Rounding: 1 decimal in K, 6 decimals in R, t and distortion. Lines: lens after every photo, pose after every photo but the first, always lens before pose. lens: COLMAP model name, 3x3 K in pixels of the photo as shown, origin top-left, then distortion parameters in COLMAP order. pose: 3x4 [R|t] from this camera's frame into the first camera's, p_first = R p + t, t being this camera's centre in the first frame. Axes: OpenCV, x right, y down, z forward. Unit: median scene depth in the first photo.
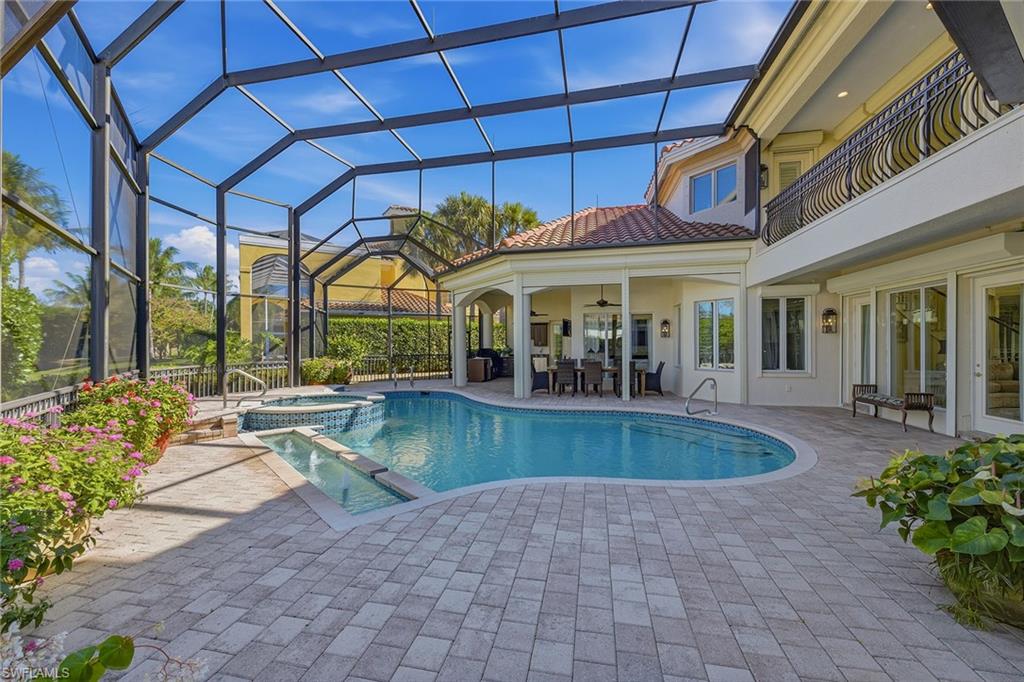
lens RADIAL K [[403.2, 0, 508.0], [0, 403.2, 341.8], [0, 0, 1]] dist [0.000138, -0.000557]
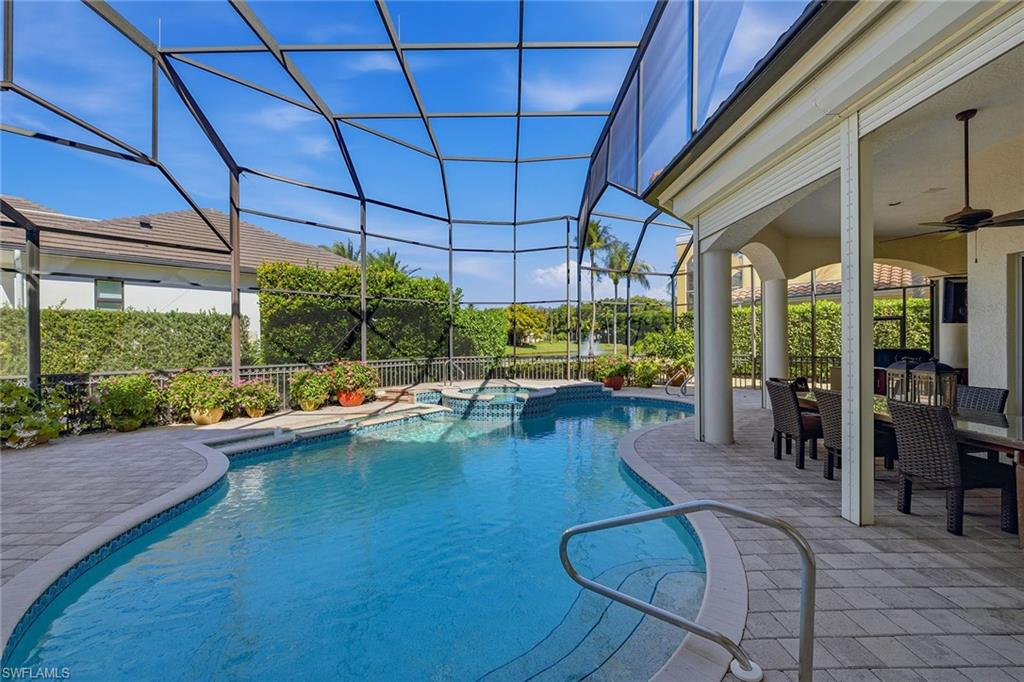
lens RADIAL K [[403.2, 0, 508.0], [0, 403.2, 341.8], [0, 0, 1]] dist [0.000138, -0.000557]
pose [[0.211985, 0.005665, -0.977256, 0.731627], [0.009015, 0.999929, 0.007752, -0.003087], [0.977231, -0.010453, 0.211919, 0.878803]]
